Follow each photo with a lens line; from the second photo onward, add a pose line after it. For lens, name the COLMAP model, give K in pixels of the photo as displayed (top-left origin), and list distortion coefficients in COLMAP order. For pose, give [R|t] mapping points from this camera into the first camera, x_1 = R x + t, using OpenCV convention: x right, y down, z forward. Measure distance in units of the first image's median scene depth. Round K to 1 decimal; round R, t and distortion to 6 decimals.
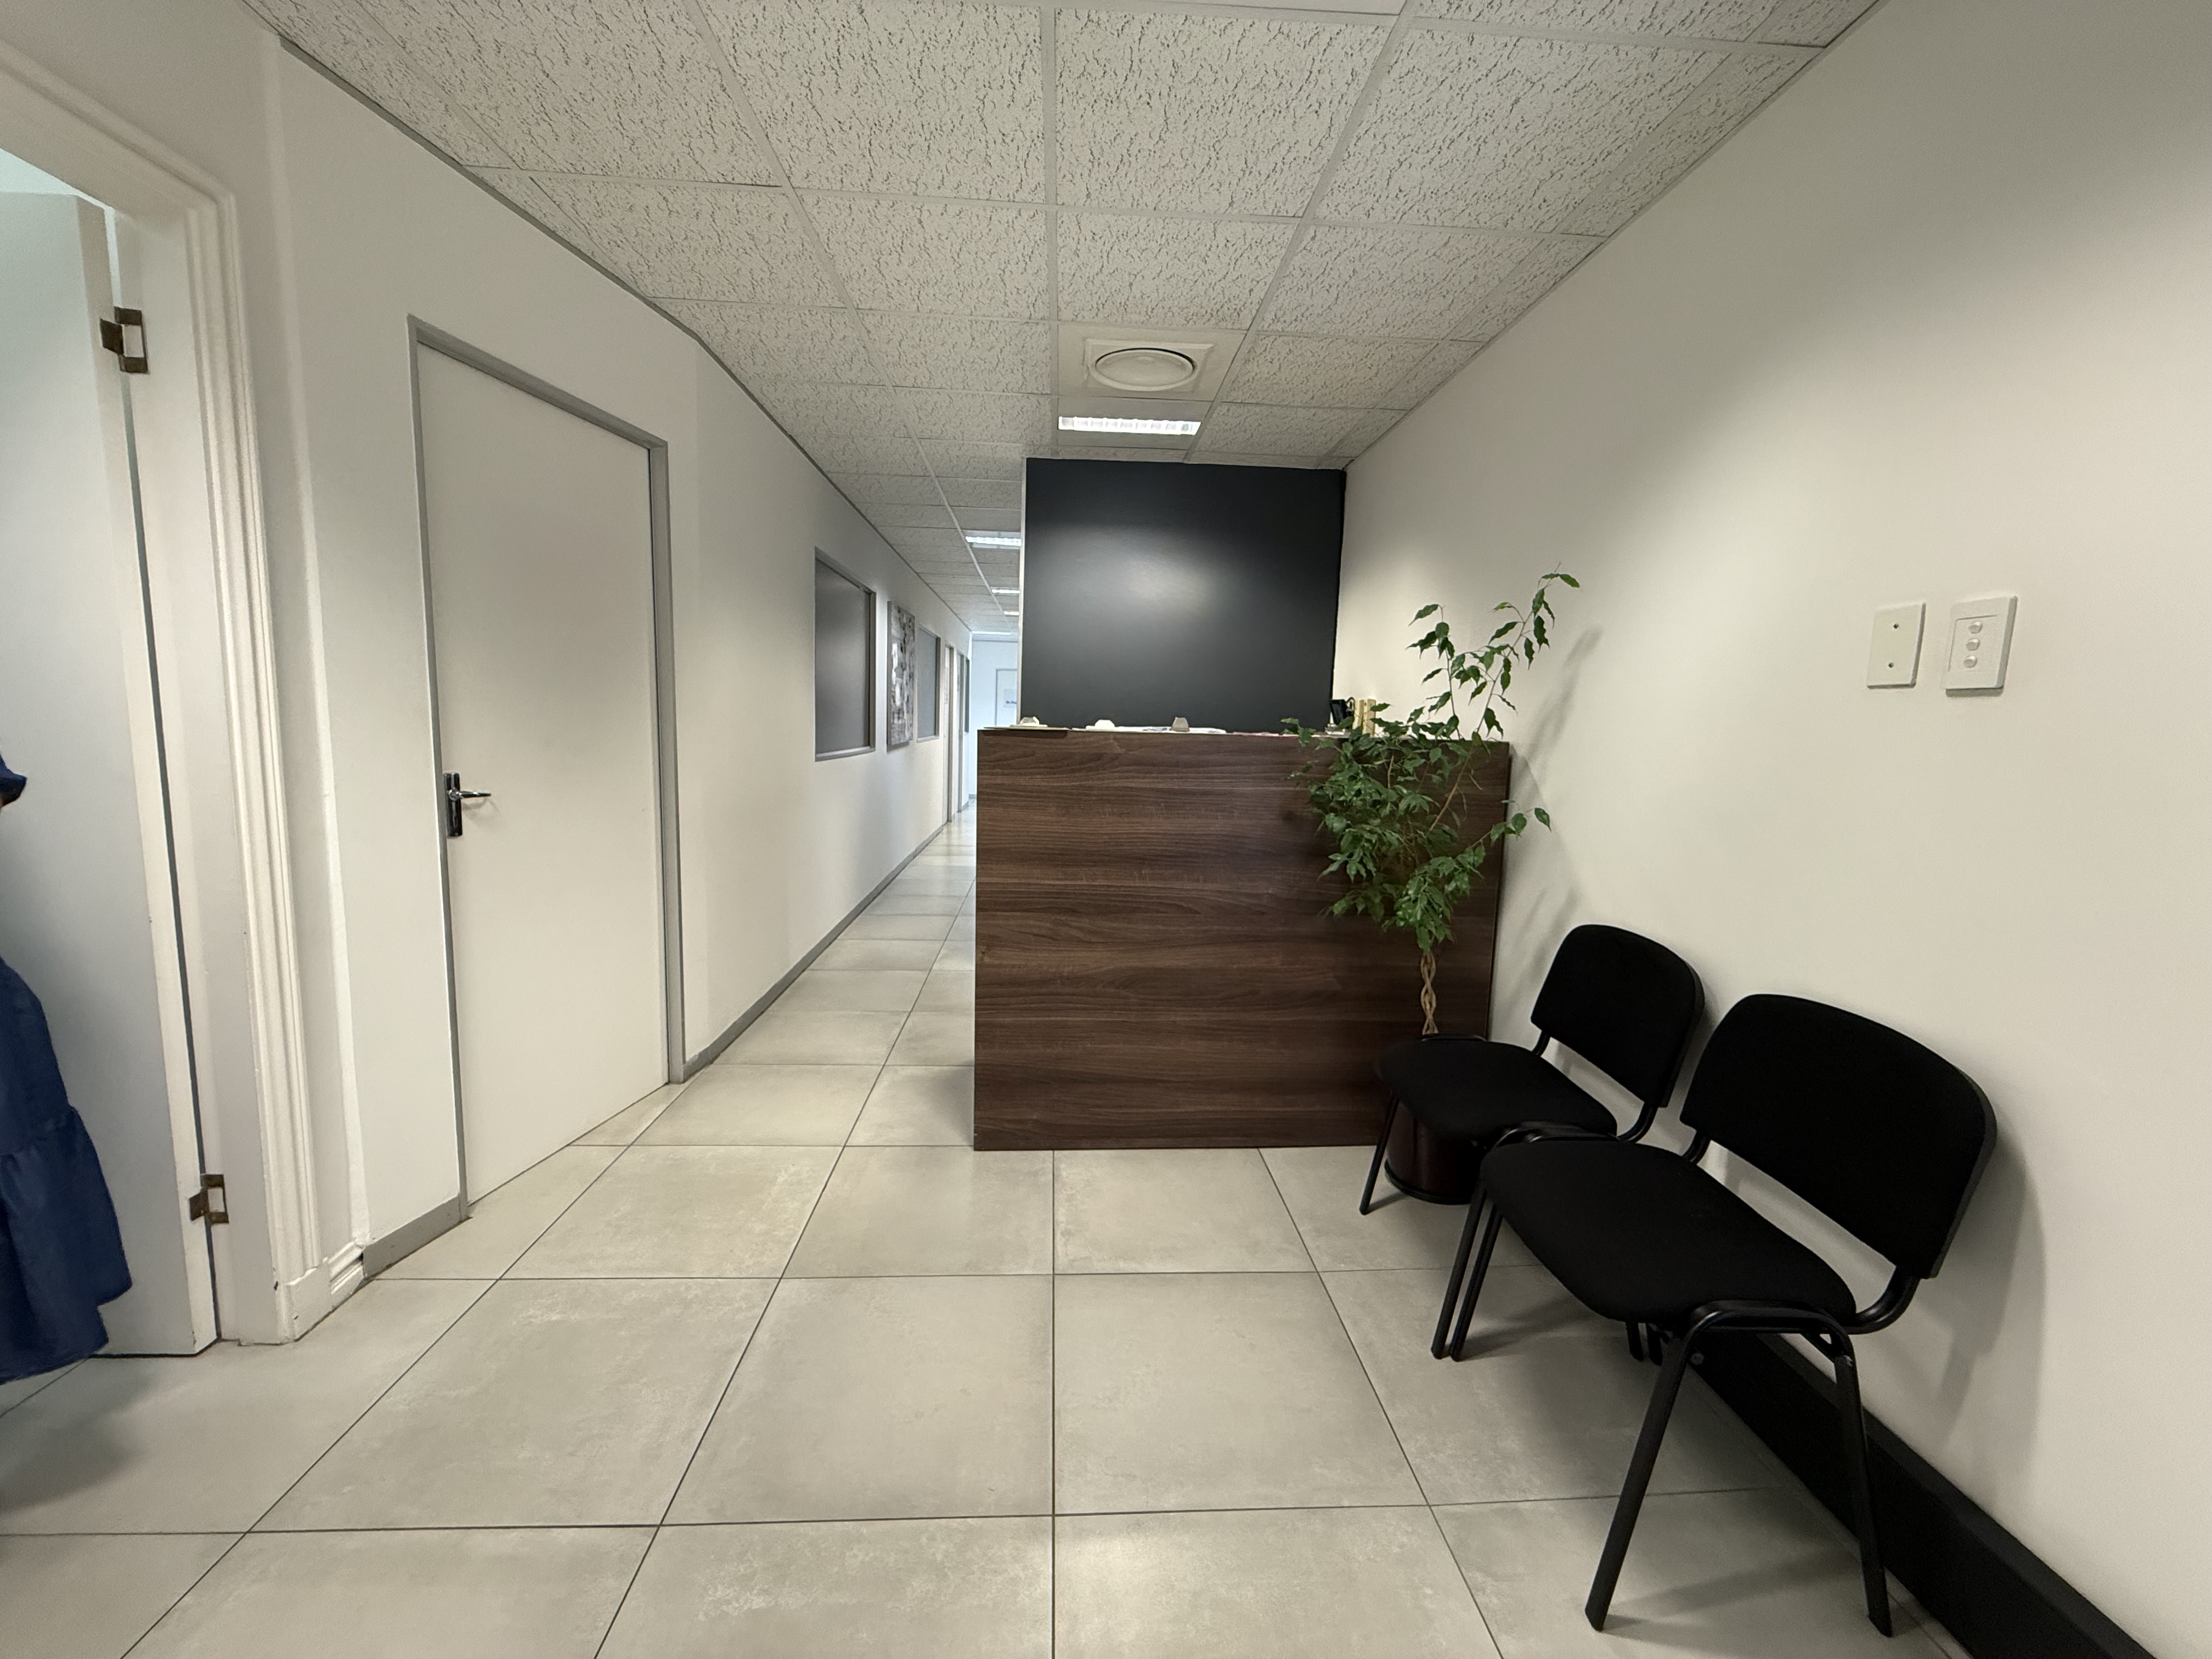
lens RADIAL K [[881.1, 0, 1099.4], [0, 881.1, 826.1], [0, 0, 1]] dist [-0.001608, -0.000117]
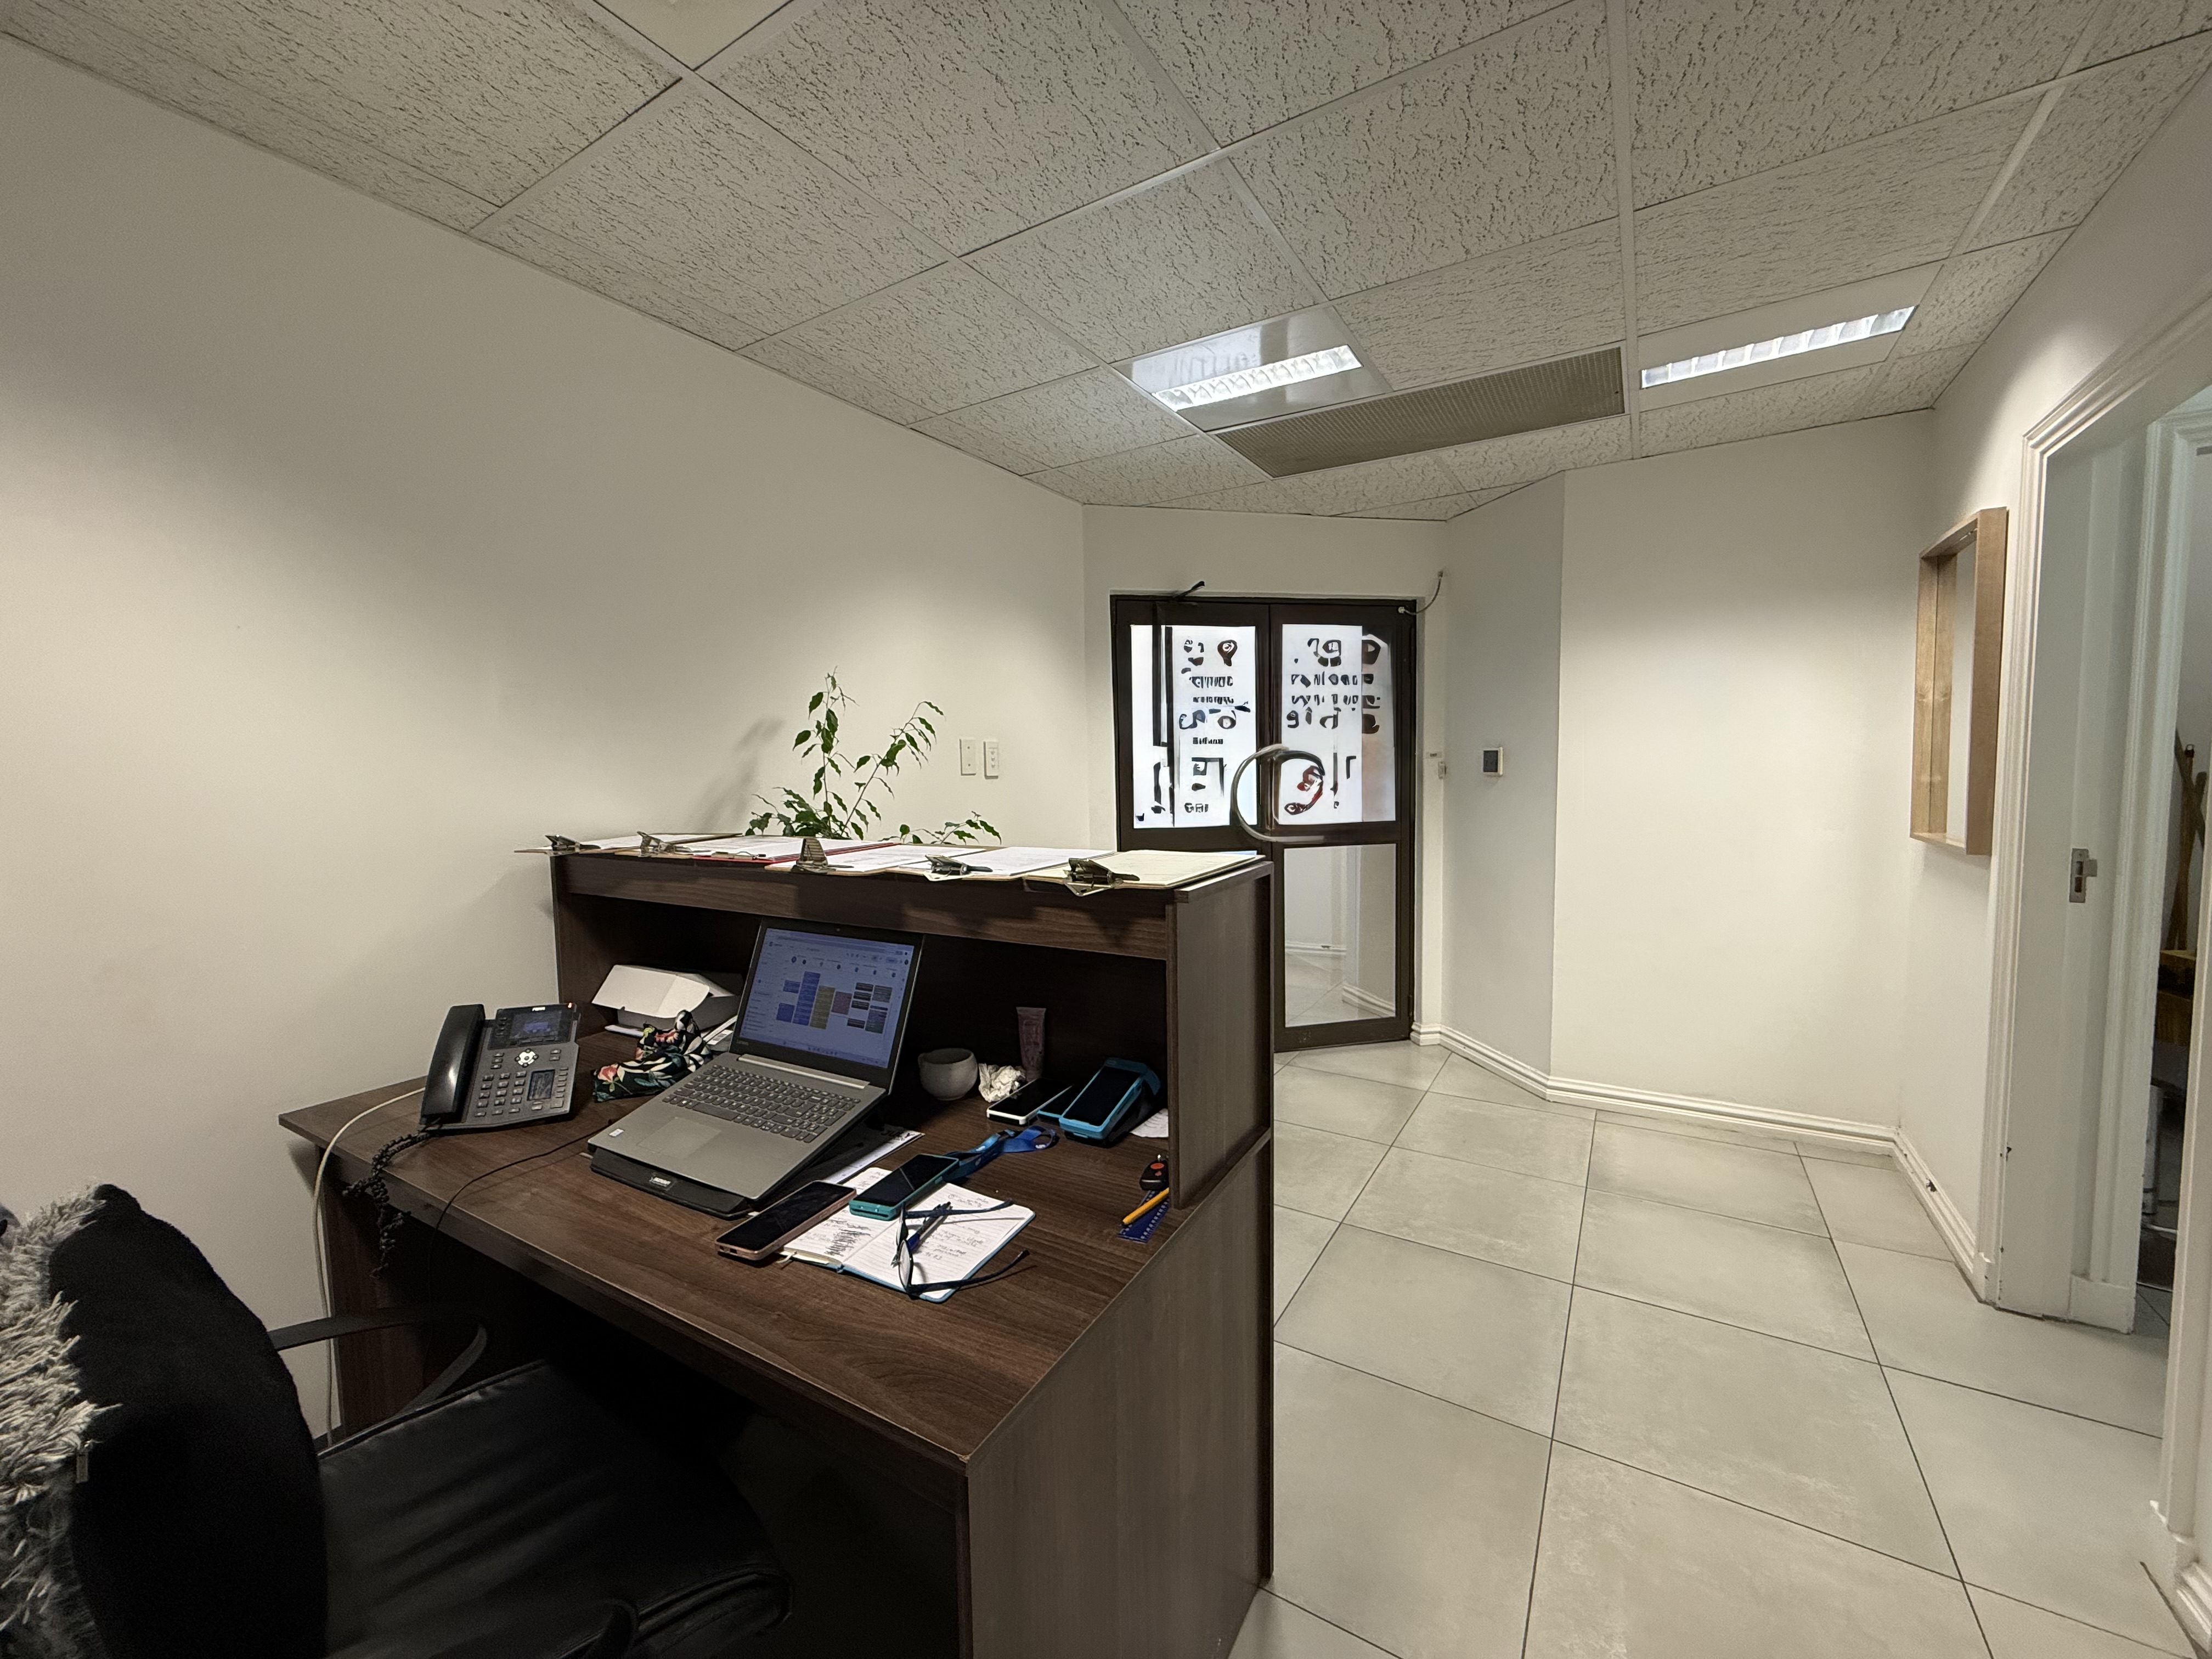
lens RADIAL K [[881.1, 0, 1098.2], [0, 881.1, 825.4], [0, 0, 1]] dist [-0.001608, -0.000117]
pose [[-0.822074, -0.057059, 0.566515, -0.357740], [0.059722, 0.980837, 0.185452, -0.239609], [-0.566240, 0.186289, -0.802912, 1.474681]]
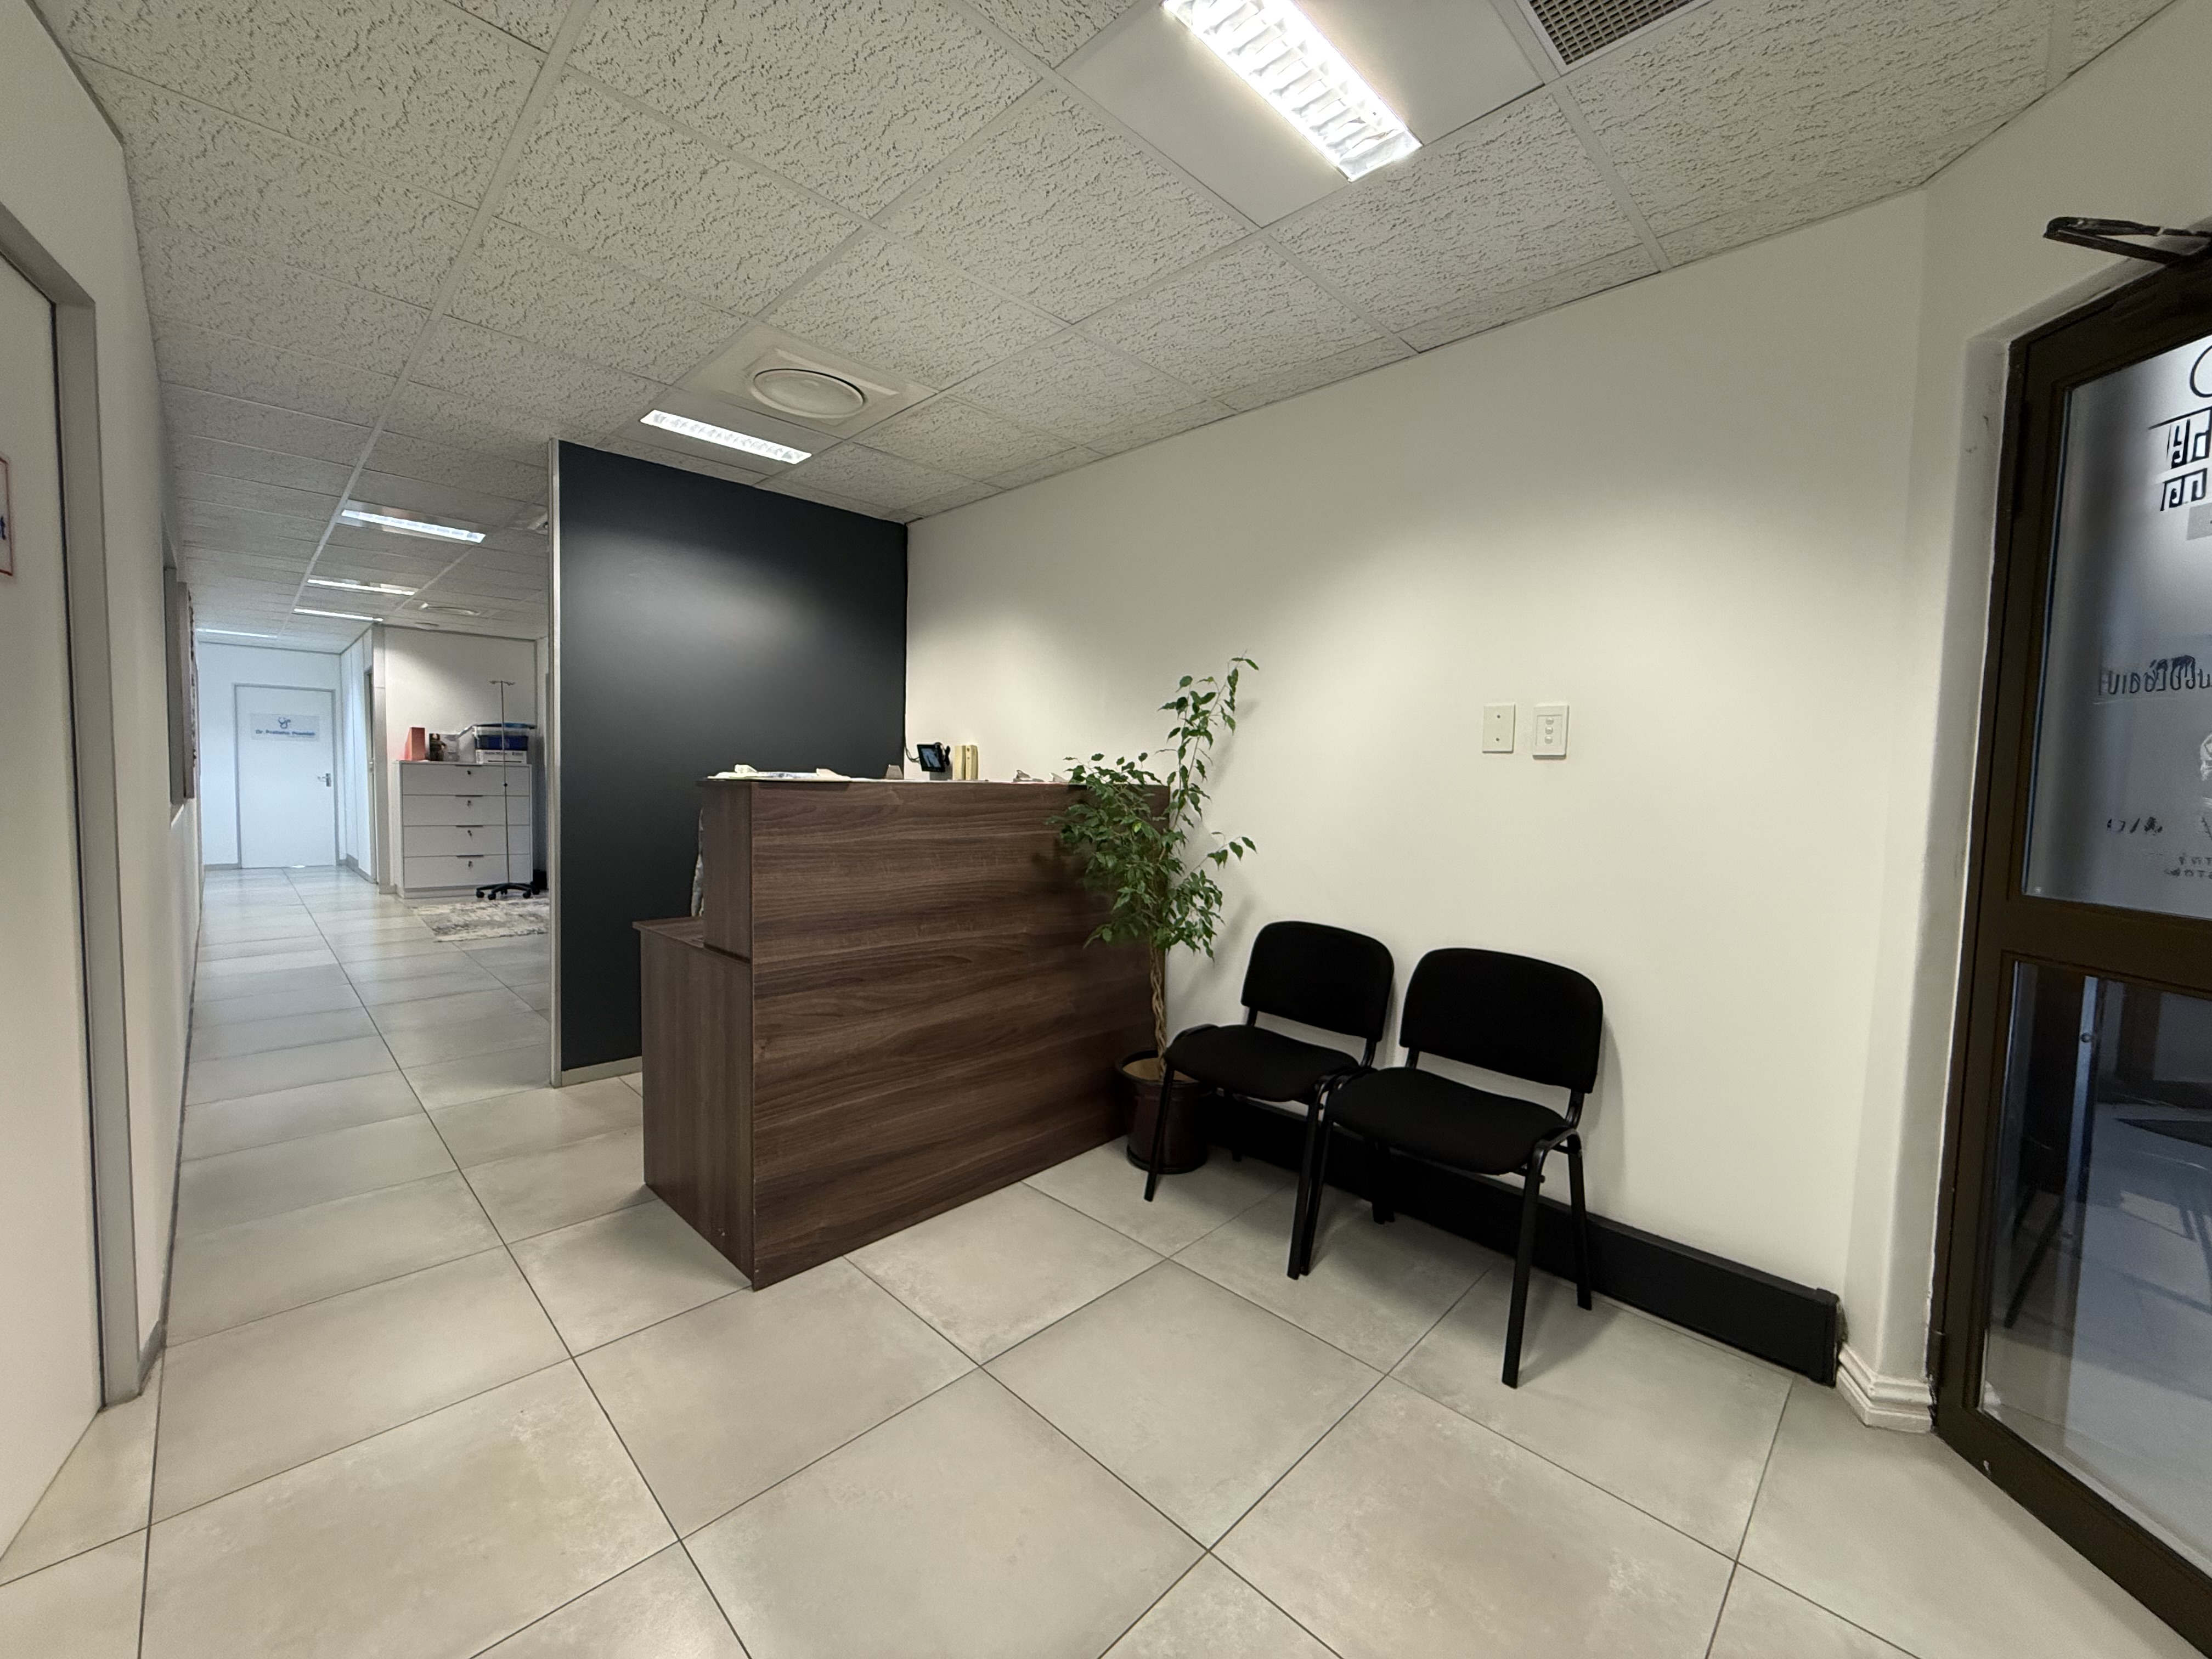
lens RADIAL K [[881.1, 0, 1101.0], [0, 881.1, 825.4], [0, 0, 1]] dist [-0.001608, -0.000117]
pose [[0.741056, -0.048610, 0.669681, -0.442166], [0.075731, 0.997063, -0.011430, -0.032792], [-0.667159, 0.059186, 0.742561, 0.151323]]
